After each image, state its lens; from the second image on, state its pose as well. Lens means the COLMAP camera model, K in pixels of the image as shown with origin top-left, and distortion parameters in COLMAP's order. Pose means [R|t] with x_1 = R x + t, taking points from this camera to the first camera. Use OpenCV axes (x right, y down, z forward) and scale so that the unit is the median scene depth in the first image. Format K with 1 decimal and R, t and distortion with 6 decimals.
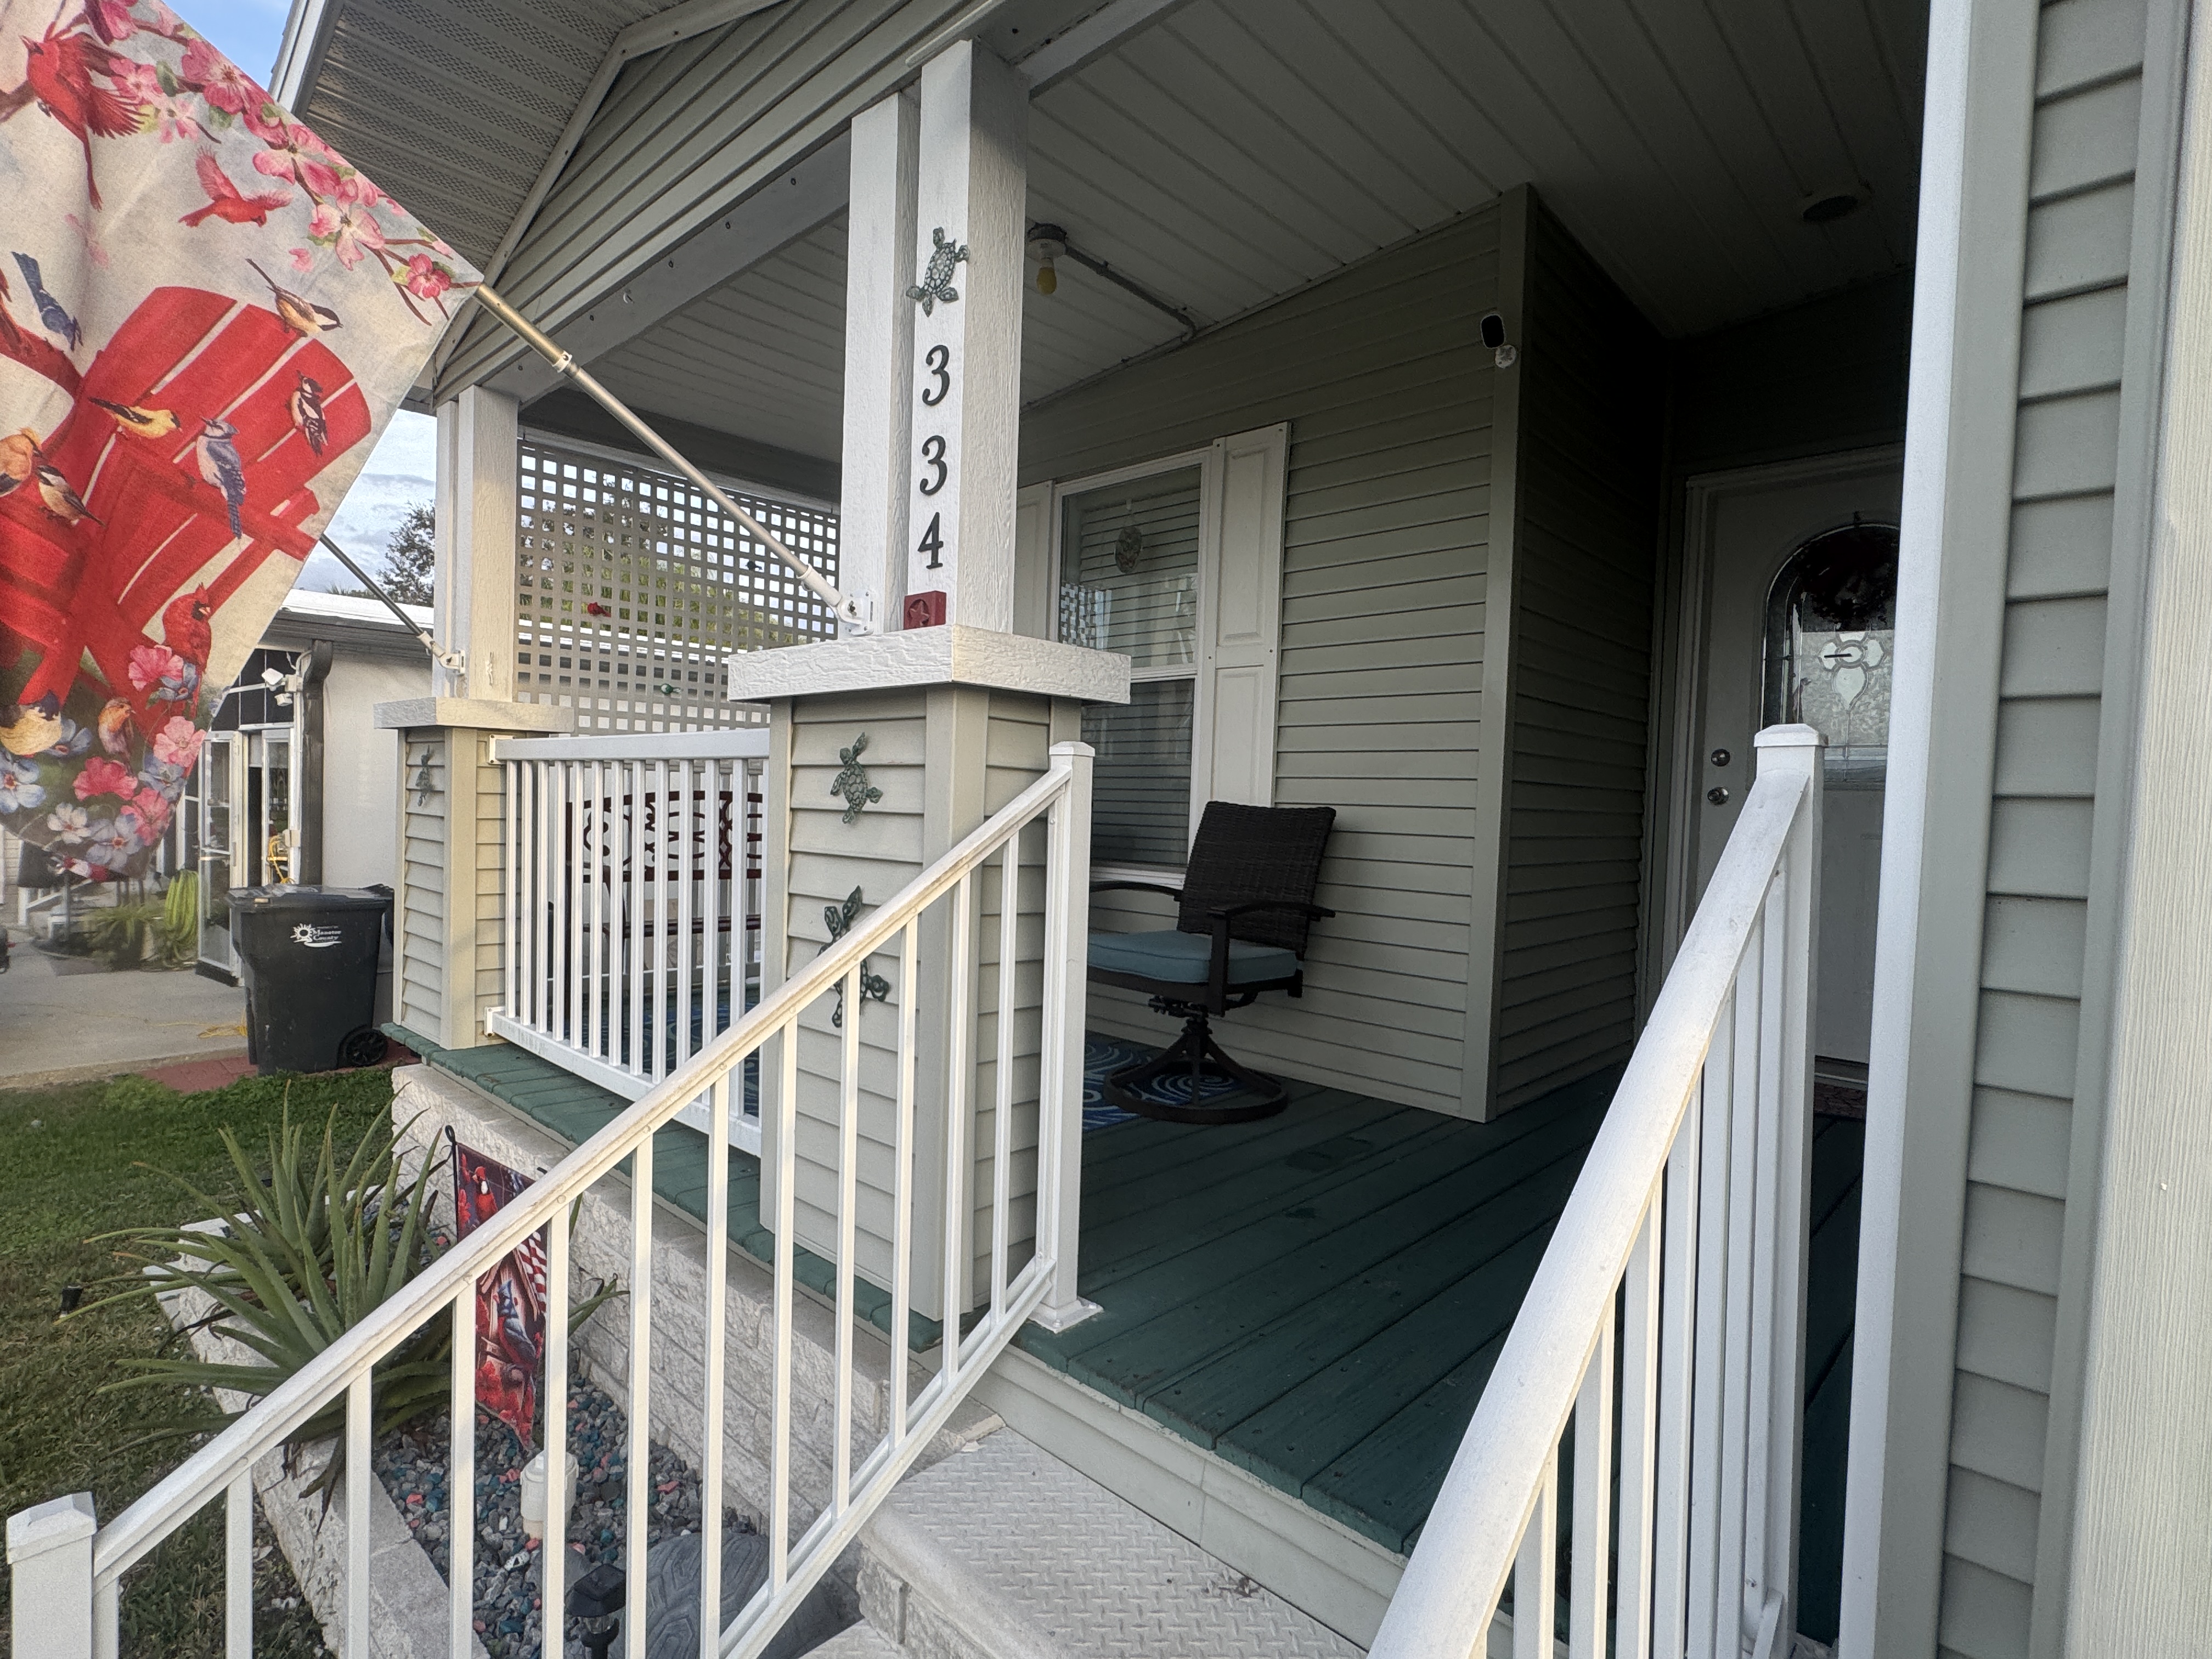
lens RADIAL K [[1090.4, 0, 1105.7], [0, 1090.4, 825.1], [0, 0, 1]] dist [0.003513, 0.000166]
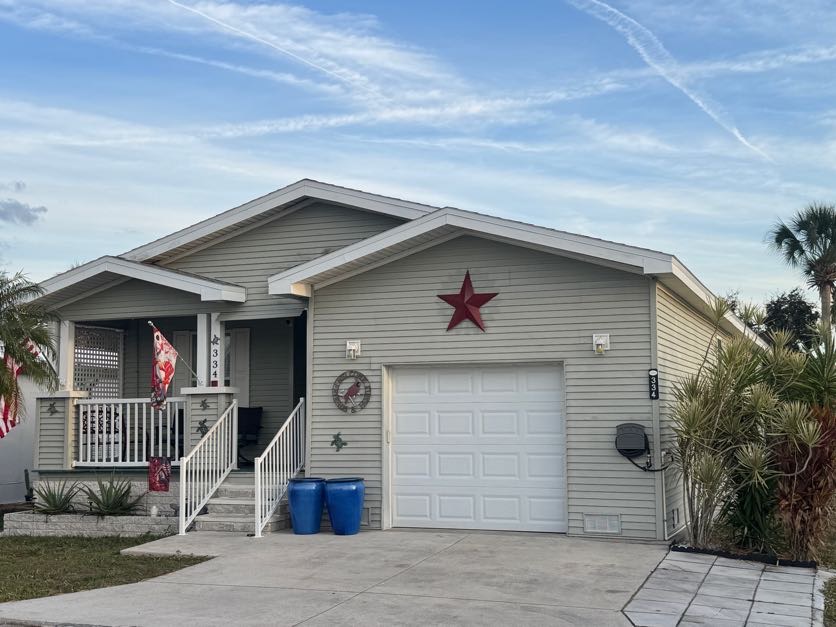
lens RADIAL K [[1076.6, 0, 418.3], [0, 1076.6, 311.9], [0, 0, 1]] dist [0.101398, 0.000000]
pose [[0.925938, -0.001218, 0.377673, -1.734988], [0.046146, 0.992867, -0.109934, 0.219483], [-0.374845, 0.119220, 0.919390, -6.738569]]
